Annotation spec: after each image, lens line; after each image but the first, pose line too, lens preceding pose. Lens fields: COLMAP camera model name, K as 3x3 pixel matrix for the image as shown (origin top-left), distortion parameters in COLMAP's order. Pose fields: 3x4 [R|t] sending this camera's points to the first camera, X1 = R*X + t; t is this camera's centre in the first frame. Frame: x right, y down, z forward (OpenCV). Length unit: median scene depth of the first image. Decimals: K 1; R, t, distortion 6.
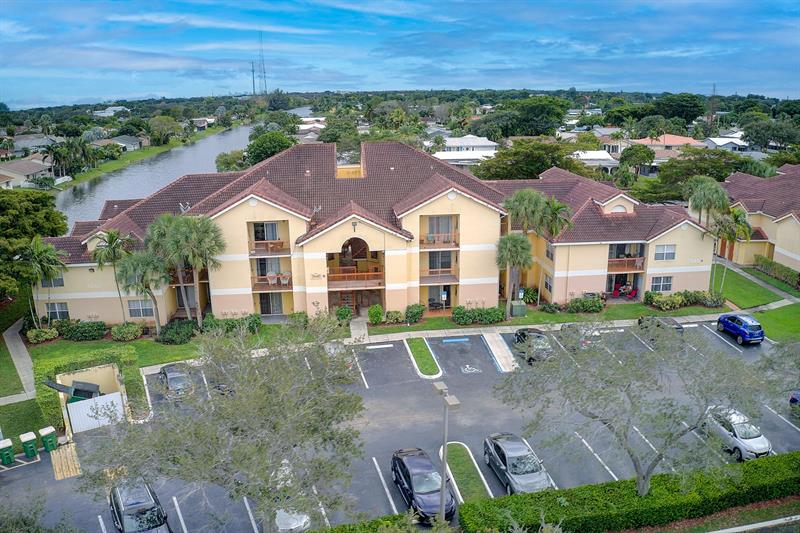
lens RADIAL K [[646.1, 0, 402.6], [0, 646.1, 268.5], [0, 0, 1]] dist [-0.209259, 0.038757]
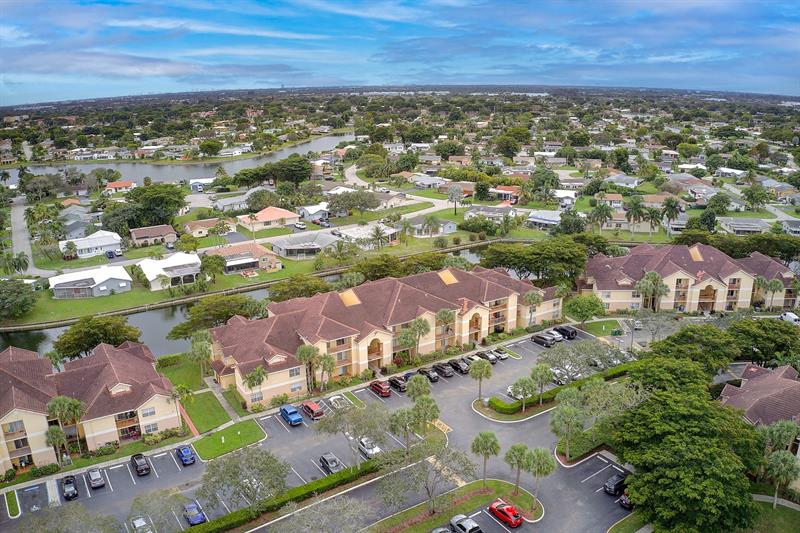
lens RADIAL K [[636.7, 0, 415.6], [0, 636.7, 266.1], [0, 0, 1]] dist [-0.189439, 0.031692]
pose [[0.881230, -0.123688, 0.456218, 0.374032], [0.119355, 0.992108, 0.038430, -0.446189], [-0.457370, 0.020587, 0.889038, -0.978081]]
